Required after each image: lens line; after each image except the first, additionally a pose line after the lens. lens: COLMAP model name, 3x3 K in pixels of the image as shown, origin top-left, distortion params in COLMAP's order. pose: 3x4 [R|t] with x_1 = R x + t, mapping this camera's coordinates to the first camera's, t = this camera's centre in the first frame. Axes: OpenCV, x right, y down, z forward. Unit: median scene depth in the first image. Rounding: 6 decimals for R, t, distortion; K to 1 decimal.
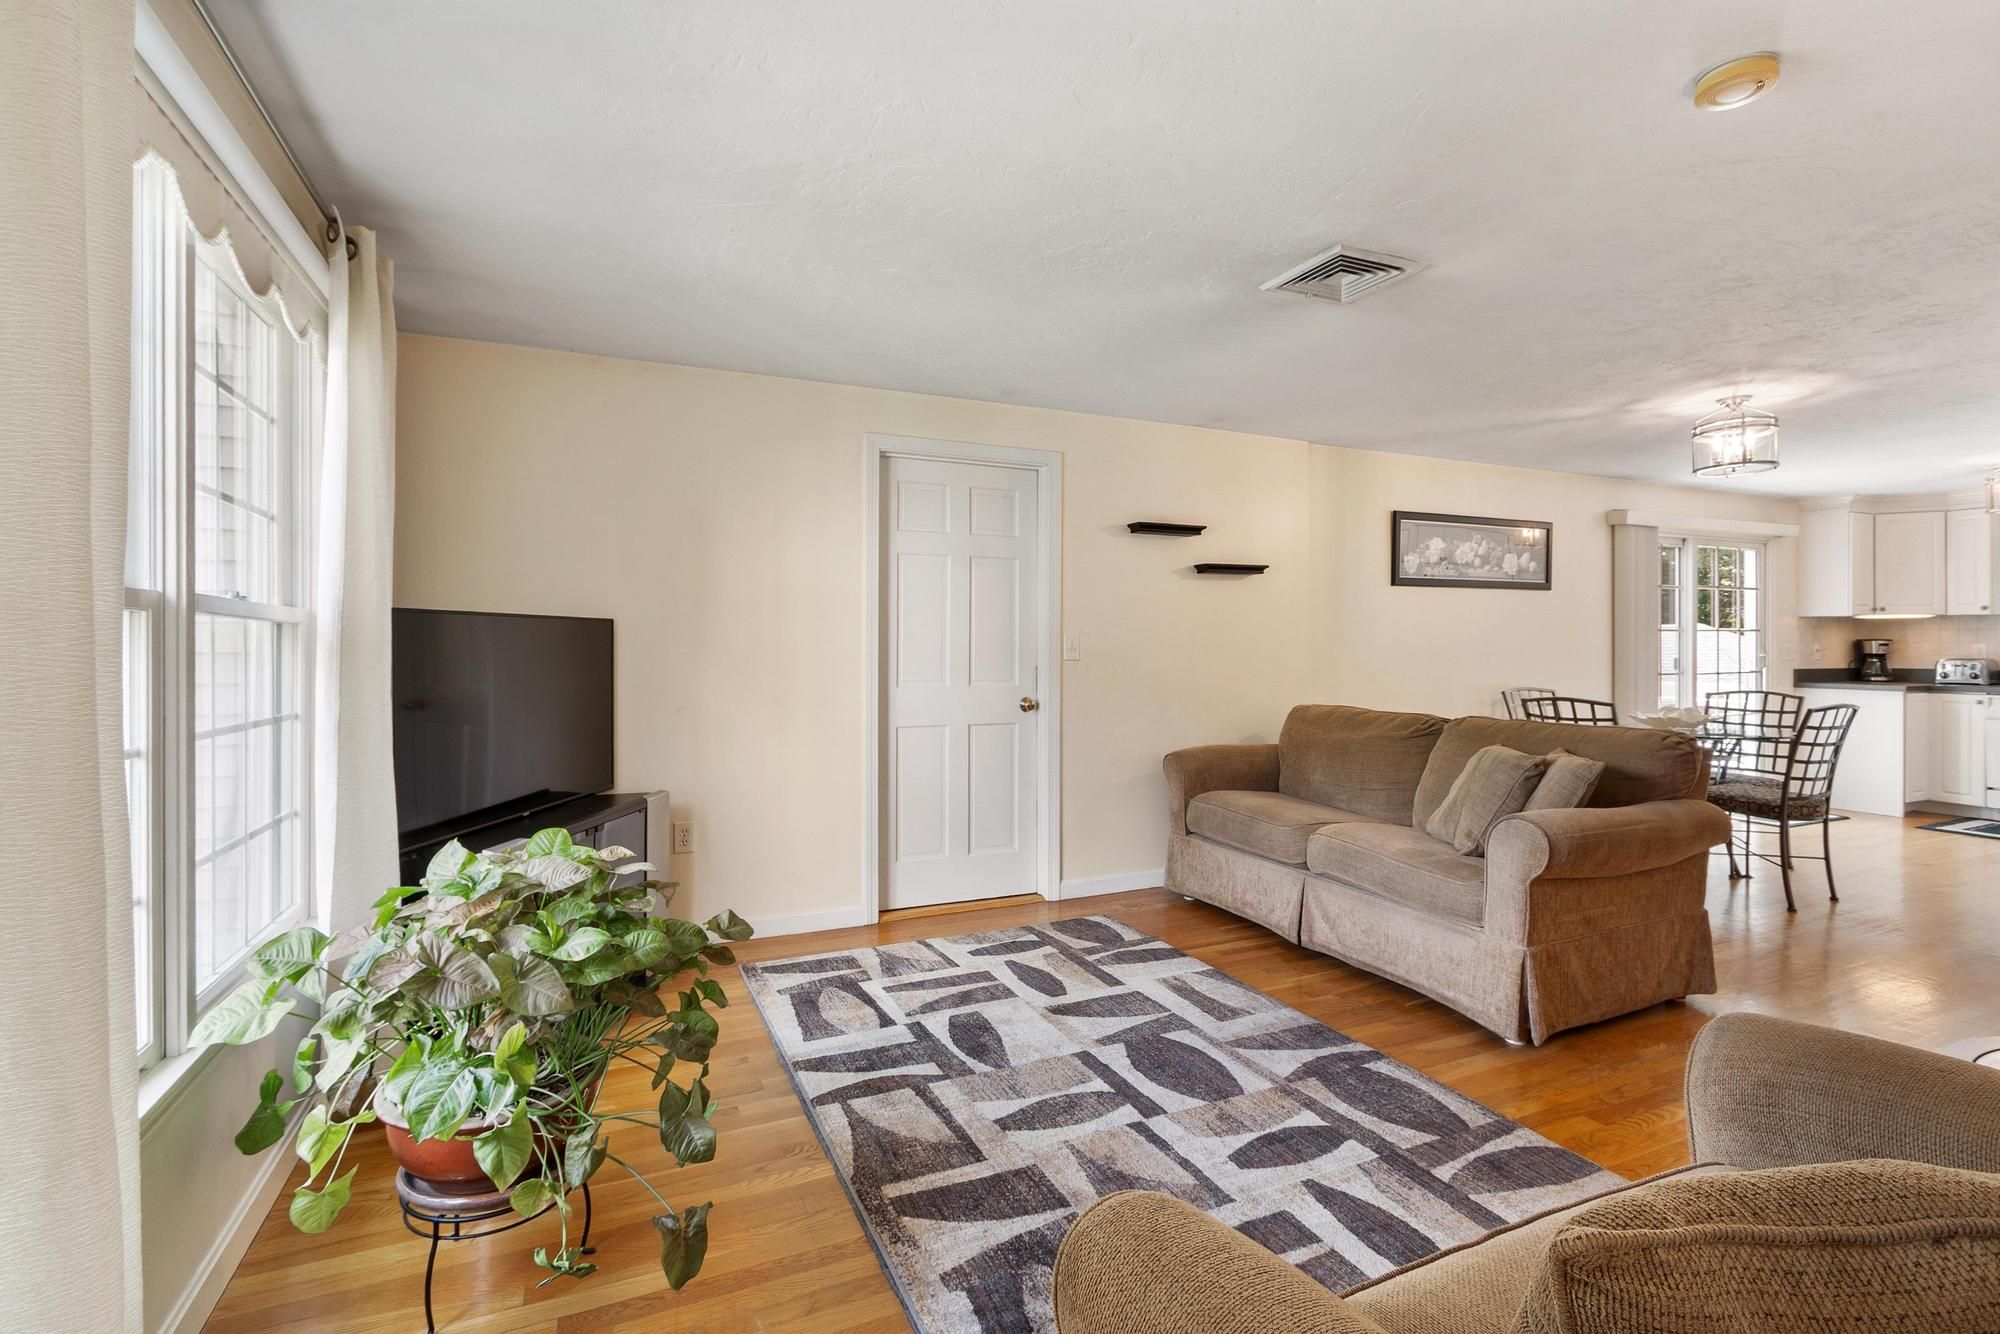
lens RADIAL K [[881.6, 0, 992.8], [0, 881.6, 642.9], [0, 0, 1]] dist [0.000995, -0.001042]
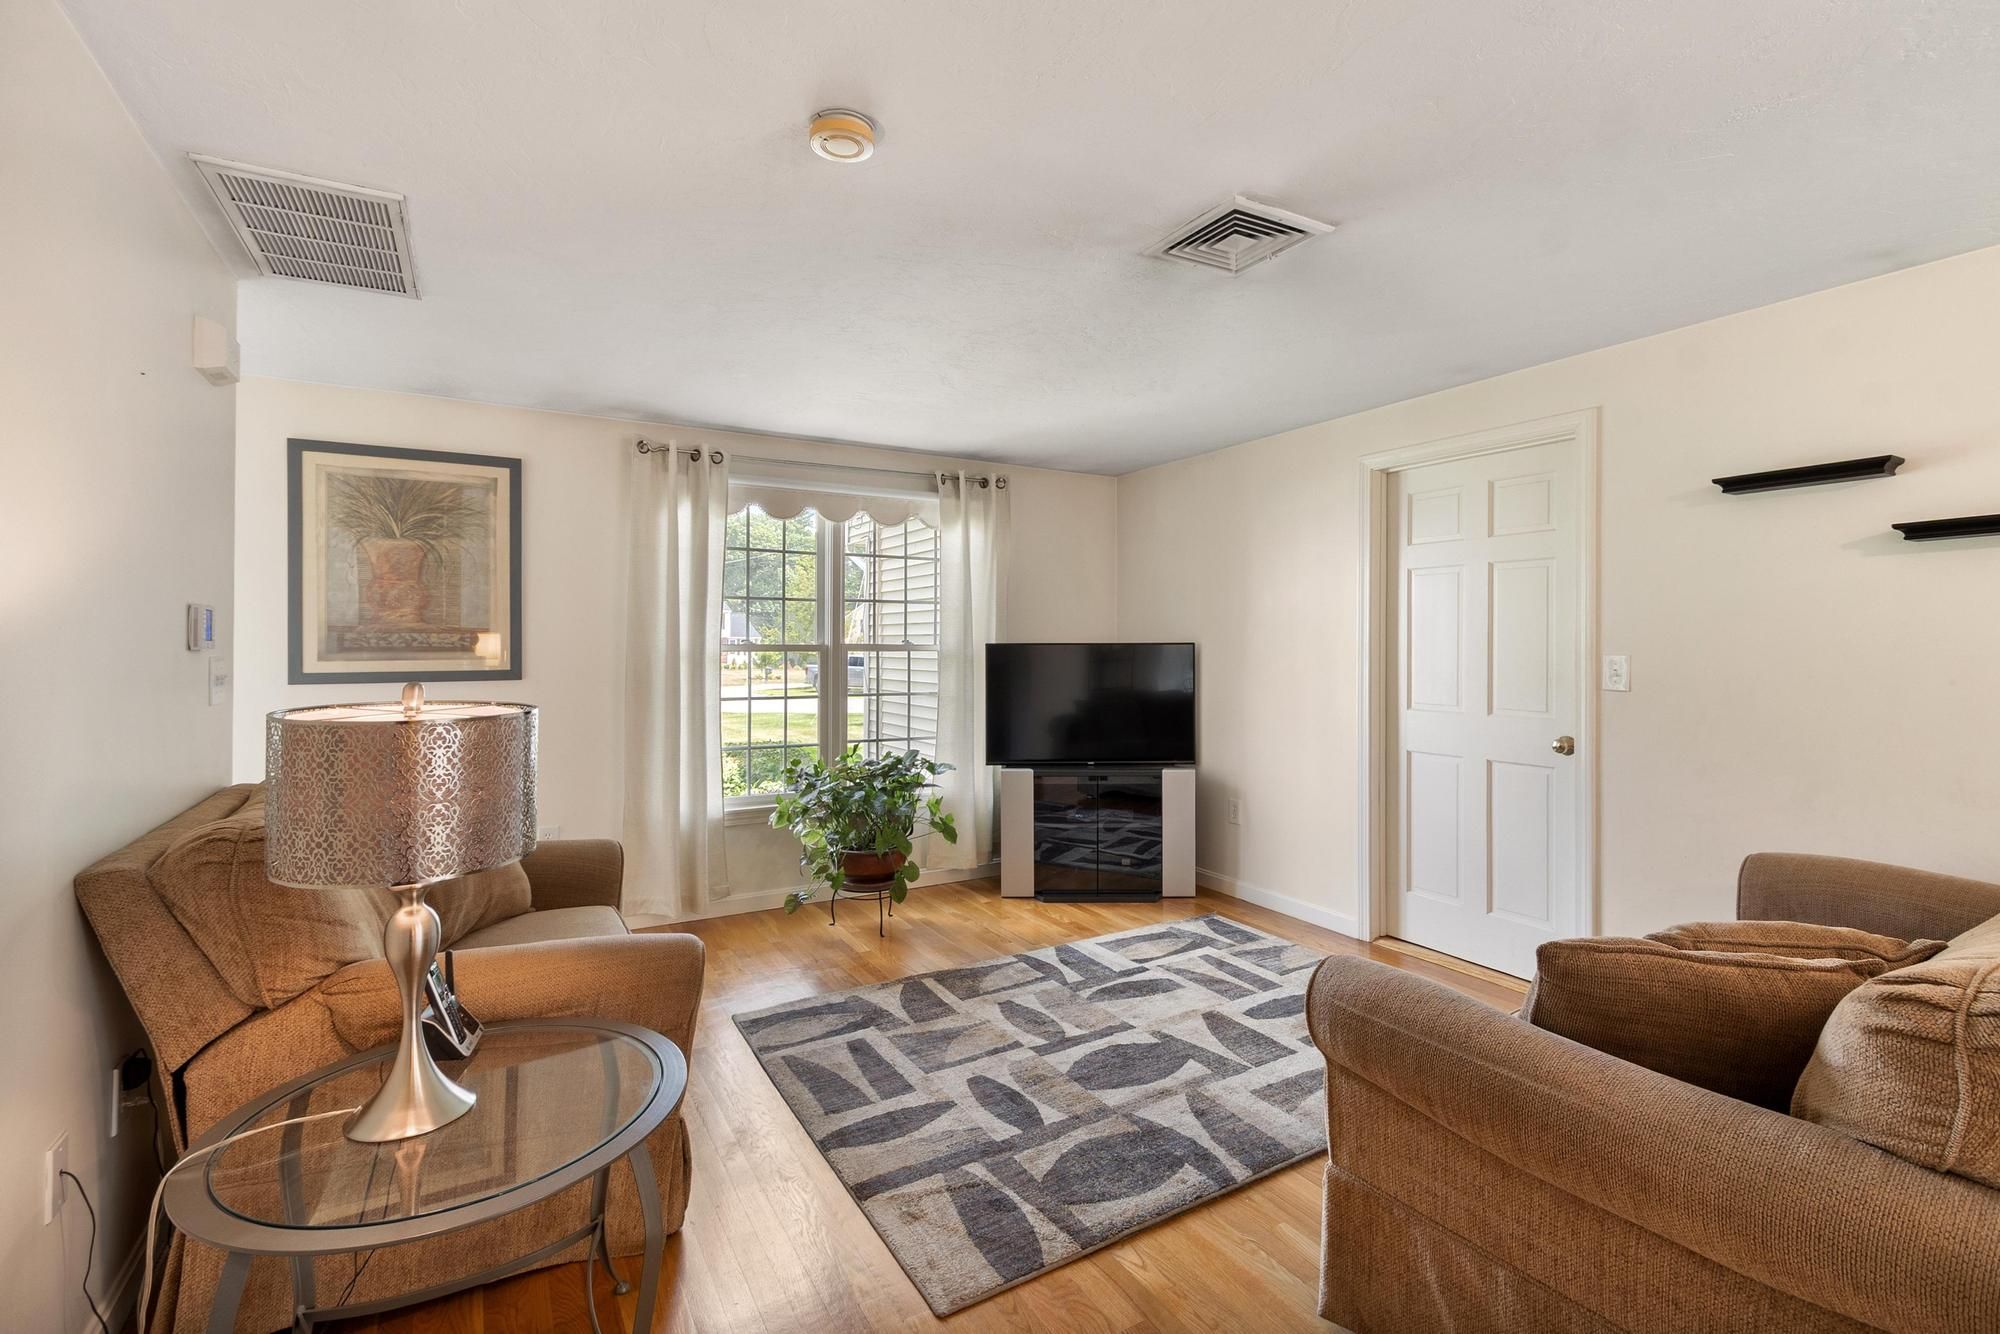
lens RADIAL K [[881.6, 0, 1000.5], [0, 881.6, 641.9], [0, 0, 1]] dist [0.000995, -0.001042]
pose [[0.125443, -0.005218, -0.992087, 1.238507], [0.004226, 0.999980, -0.004726, -0.032035], [0.992092, -0.003600, 0.125463, 0.697056]]
